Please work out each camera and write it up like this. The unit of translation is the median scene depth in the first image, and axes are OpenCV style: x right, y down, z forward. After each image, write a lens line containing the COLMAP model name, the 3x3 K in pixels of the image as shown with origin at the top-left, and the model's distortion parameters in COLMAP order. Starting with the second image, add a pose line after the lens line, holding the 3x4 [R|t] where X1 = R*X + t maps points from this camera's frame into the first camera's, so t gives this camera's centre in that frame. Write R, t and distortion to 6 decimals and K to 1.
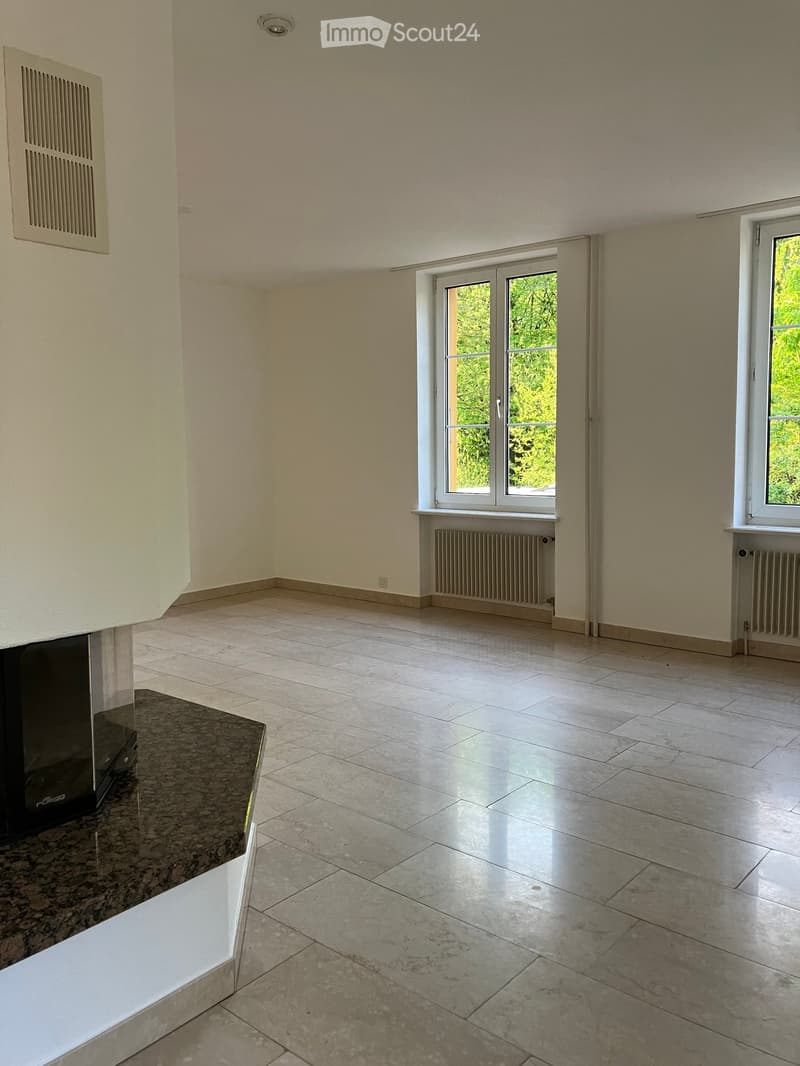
lens RADIAL K [[869.8, 0, 421.1], [0, 869.8, 505.7], [0, 0, 1]] dist [0.044380, -0.021596]
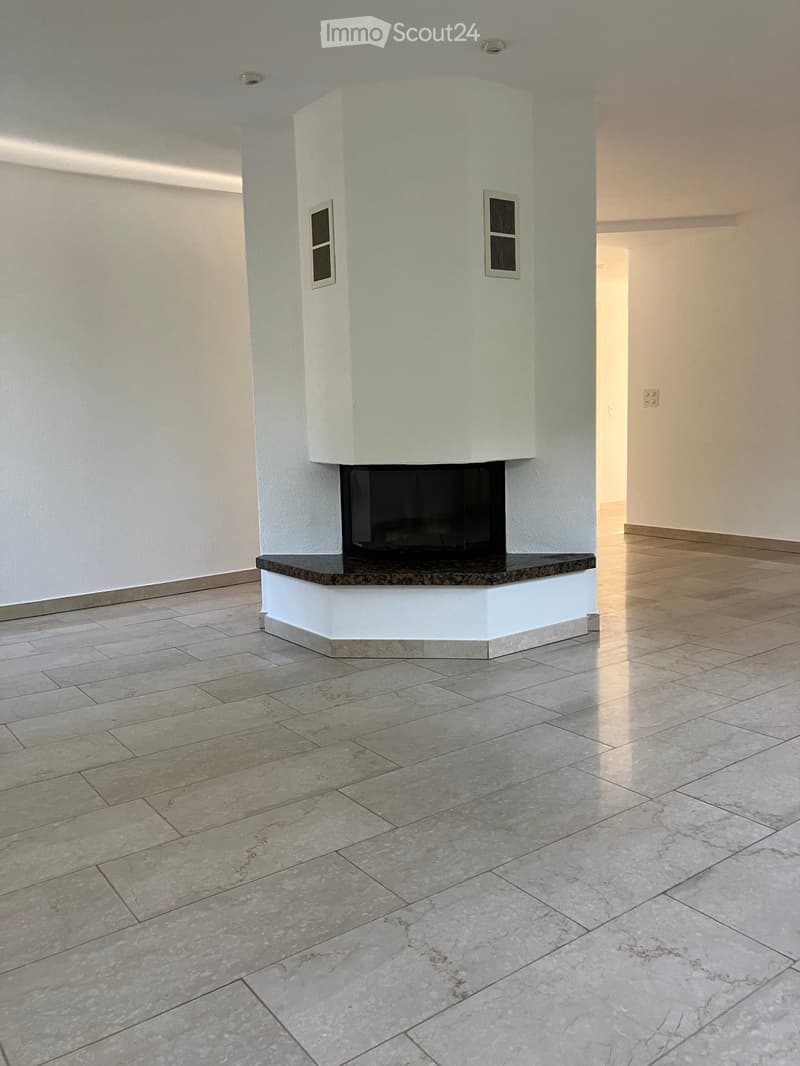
lens RADIAL K [[869.8, 0, 400.7], [0, 869.8, 534.6], [0, 0, 1]] dist [0.044380, -0.021596]
pose [[-0.235108, 0.141089, -0.961674, 0.870130], [-0.034774, 0.987554, 0.153388, -0.015006], [0.971347, 0.069504, -0.227276, 0.876810]]
